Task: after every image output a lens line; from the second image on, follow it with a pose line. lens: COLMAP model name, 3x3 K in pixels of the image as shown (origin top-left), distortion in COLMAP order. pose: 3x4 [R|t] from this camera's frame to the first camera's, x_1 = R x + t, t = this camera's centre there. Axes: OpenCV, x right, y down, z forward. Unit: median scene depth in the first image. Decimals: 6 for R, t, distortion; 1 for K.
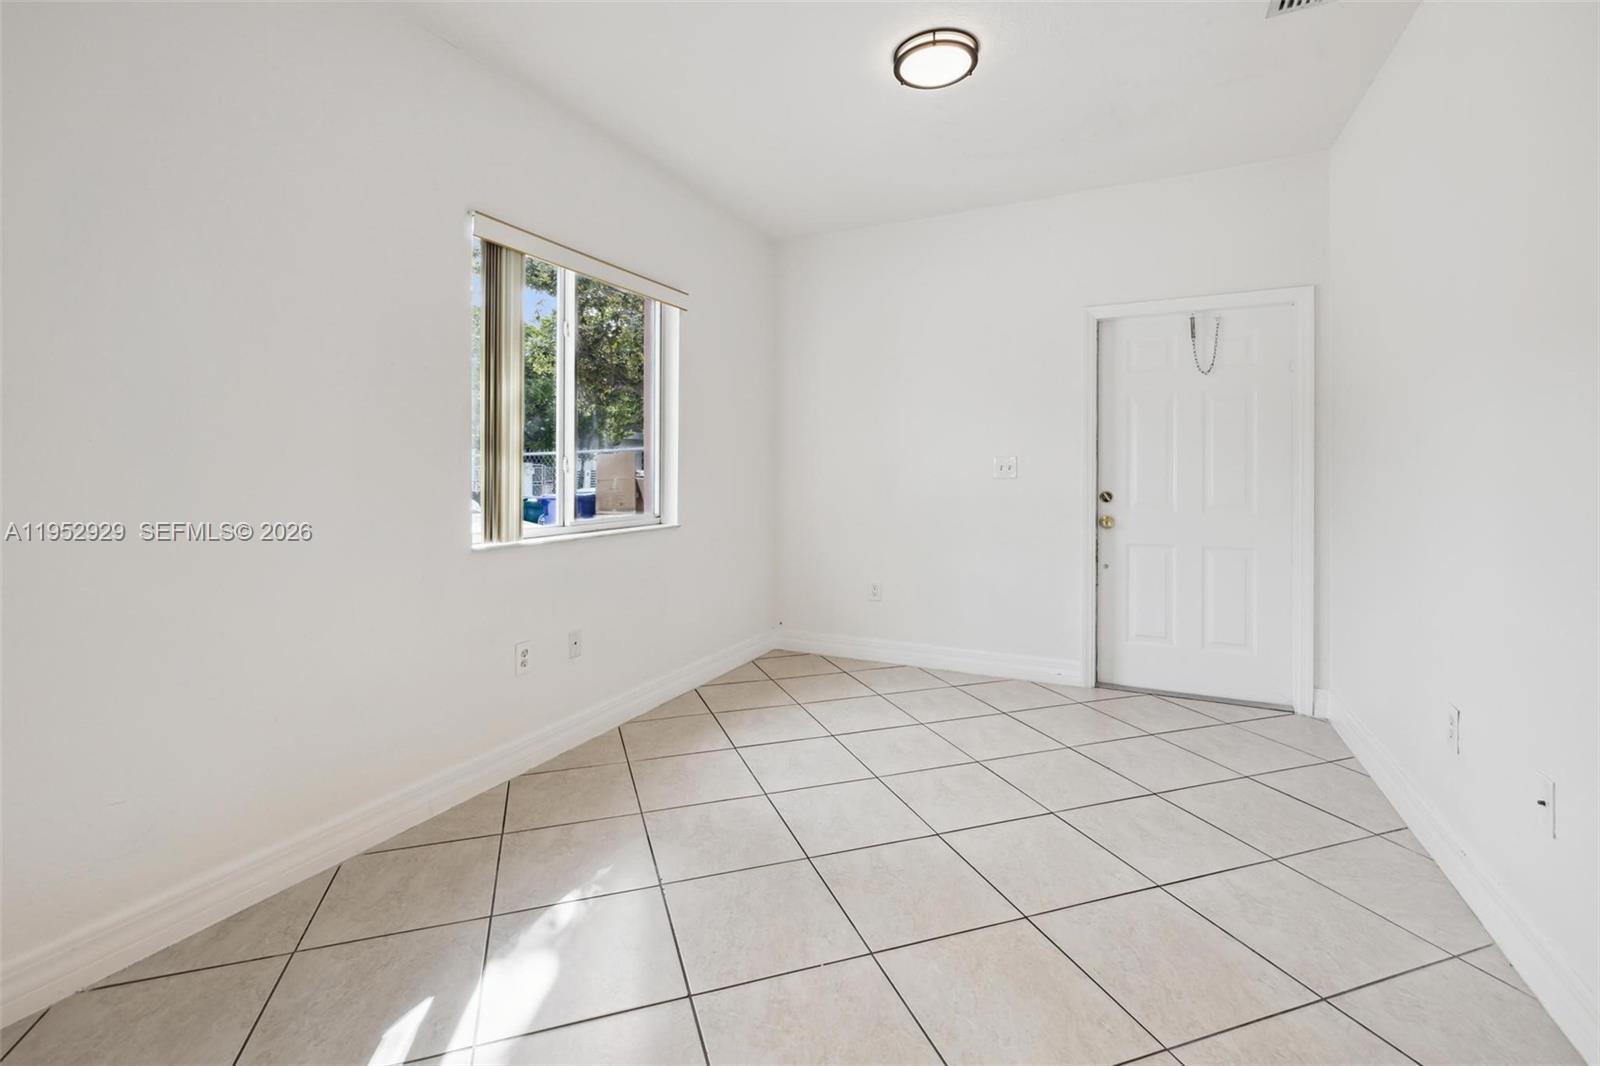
lens RADIAL K [[709.8, 0, 783.4], [0, 709.8, 472.7], [0, 0, 1]] dist [0.001135, -0.001187]
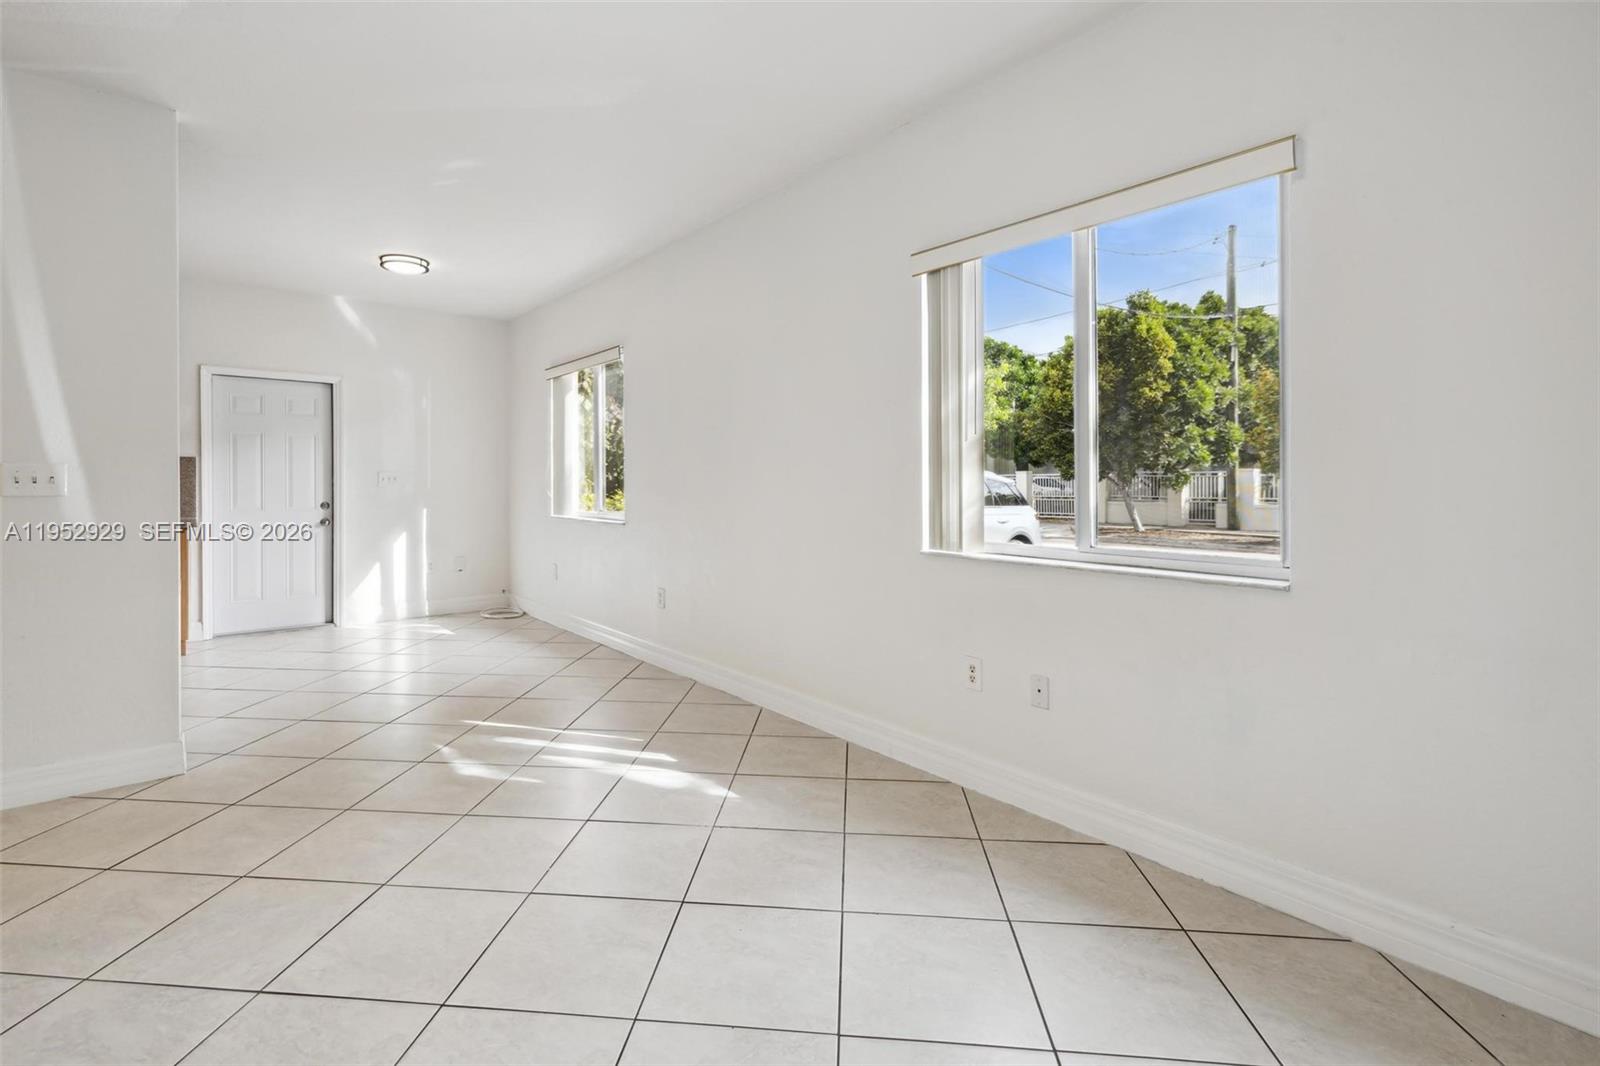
lens RADIAL K [[709.8, 0, 763.2], [0, 709.8, 481.9], [0, 0, 1]] dist [0.001135, -0.001187]
pose [[-0.404829, 0.004095, -0.914383, 0.489668], [-0.003811, 0.999974, 0.006166, -0.006245], [0.914384, 0.005981, -0.404803, 0.853813]]
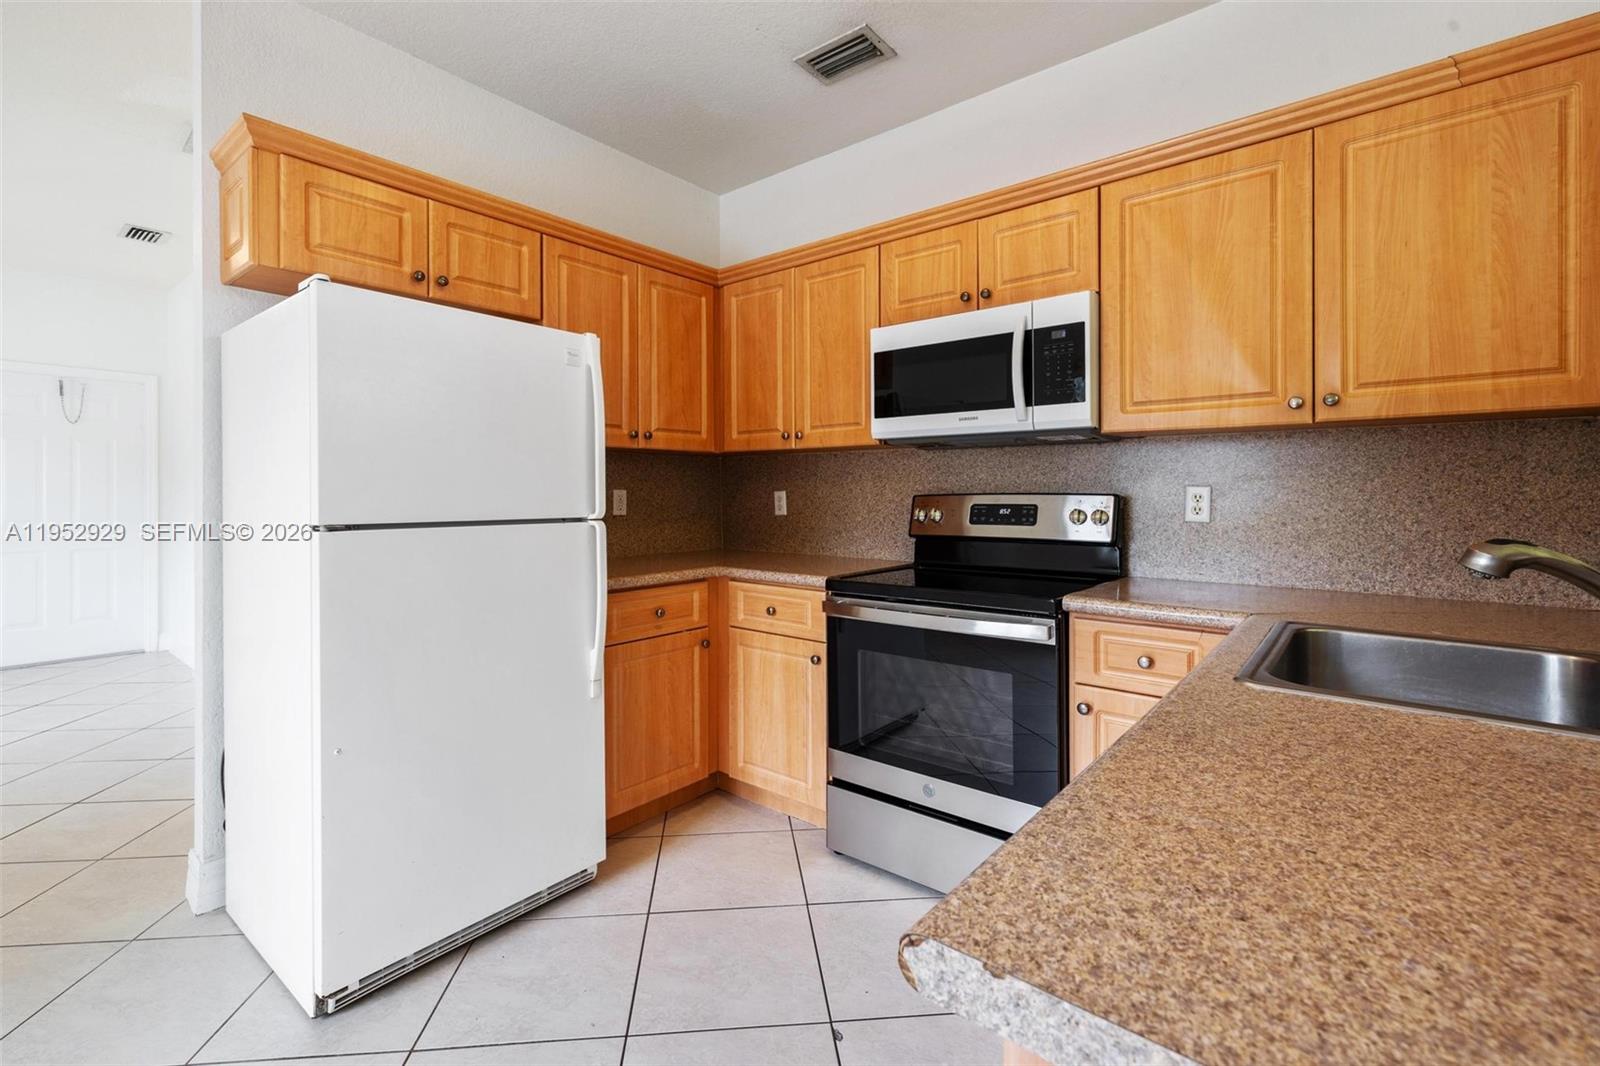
lens RADIAL K [[709.8, 0, 776.9], [0, 709.8, 490.9], [0, 0, 1]] dist [0.001135, -0.001187]
pose [[0.241212, 0.000727, 0.970472, -0.407144], [0.007652, 0.999967, -0.002651, 0.005403], [-0.970442, 0.008065, 0.241199, -0.648266]]
